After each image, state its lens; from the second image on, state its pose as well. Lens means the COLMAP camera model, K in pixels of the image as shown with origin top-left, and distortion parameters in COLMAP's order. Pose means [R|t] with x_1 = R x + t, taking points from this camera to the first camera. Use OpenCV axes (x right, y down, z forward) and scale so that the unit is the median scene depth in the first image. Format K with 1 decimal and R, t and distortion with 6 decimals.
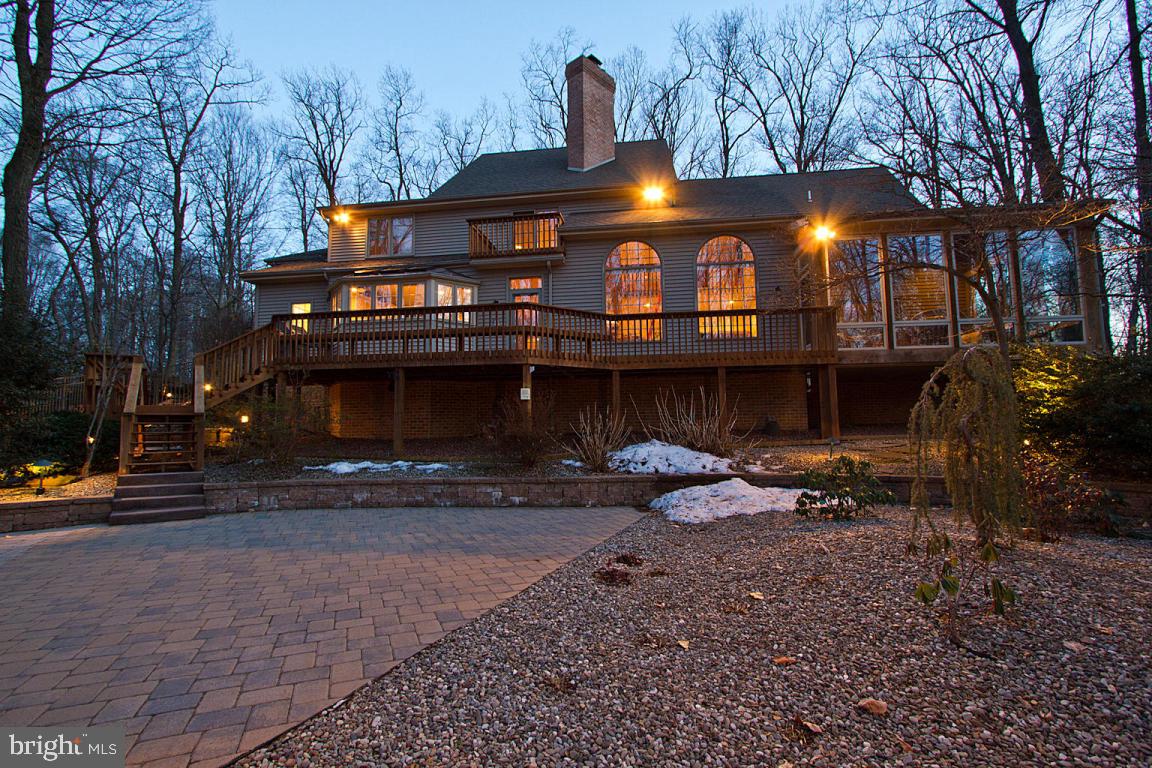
lens RADIAL K [[542.6, 0, 576.0], [0, 542.6, 384.0], [0, 0, 1]] dist [-0.009036, -0.000066]
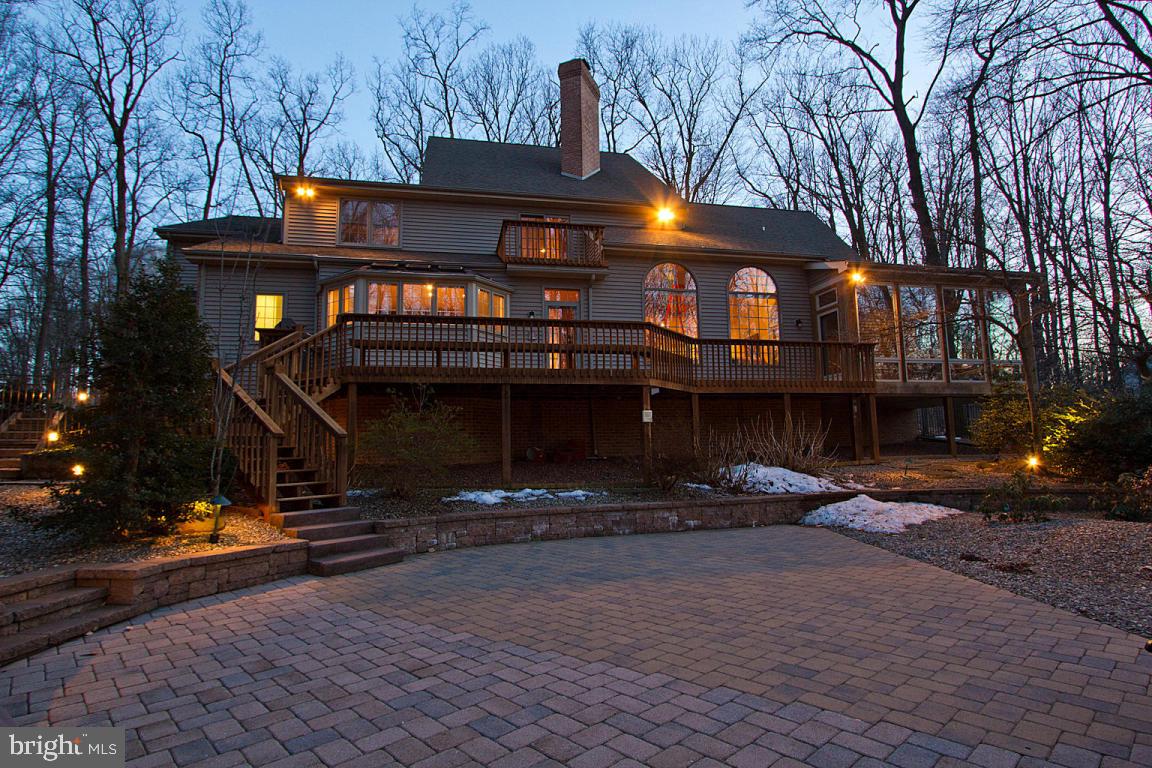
lens RADIAL K [[622.3, 0, 576.0], [0, 622.3, 384.0], [0, 0, 1]] dist [-0.007656, -0.000833]
pose [[0.932743, 0.033369, 0.358995, -0.559179], [-0.020672, 0.999020, -0.039149, 0.006867], [-0.359949, 0.029095, 0.932518, 0.010648]]
